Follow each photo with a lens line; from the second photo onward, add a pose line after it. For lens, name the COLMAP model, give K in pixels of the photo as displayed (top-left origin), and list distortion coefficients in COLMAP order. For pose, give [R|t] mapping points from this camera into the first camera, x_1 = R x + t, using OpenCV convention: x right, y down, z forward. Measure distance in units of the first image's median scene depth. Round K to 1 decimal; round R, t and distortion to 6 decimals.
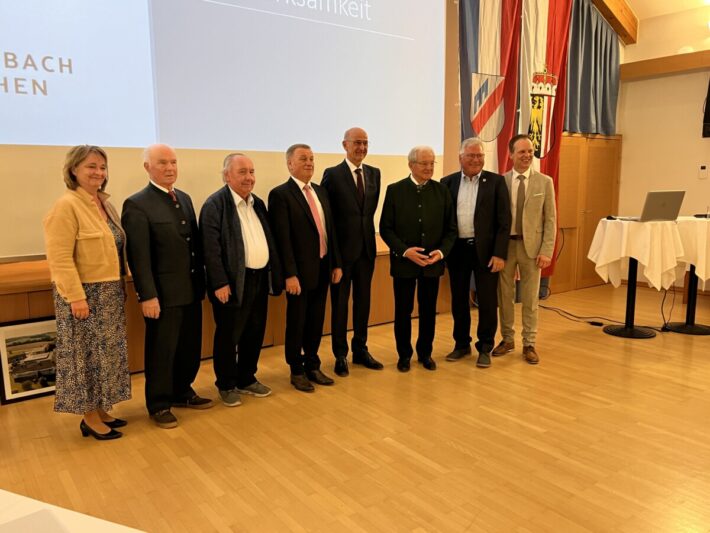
lens RADIAL K [[583.2, 0, 355.0], [0, 583.2, 266.5], [0, 0, 1]] dist [-0.000869, 0.000461]
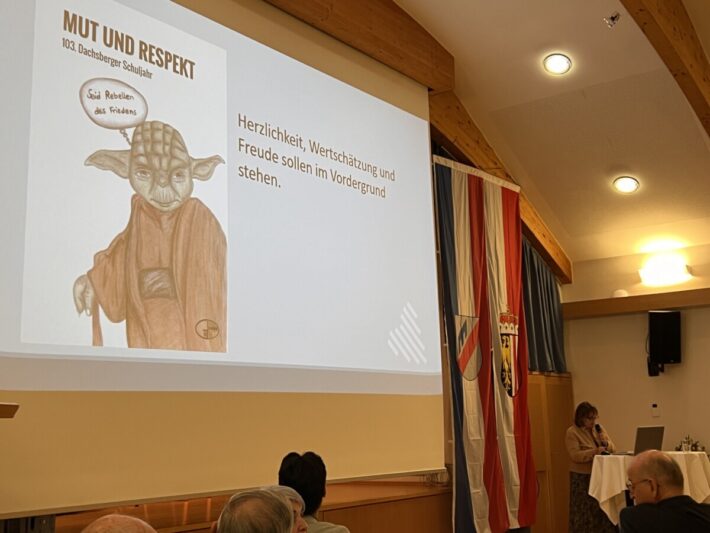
lens RADIAL K [[918.1, 0, 355.0], [0, 918.1, 266.5], [0, 0, 1]] dist [0.110480, -0.064387]
pose [[0.952553, 0.033654, 0.302507, -0.422318], [0.064806, 0.948655, -0.309603, 0.072062], [-0.297394, 0.314517, 0.901463, -0.400756]]
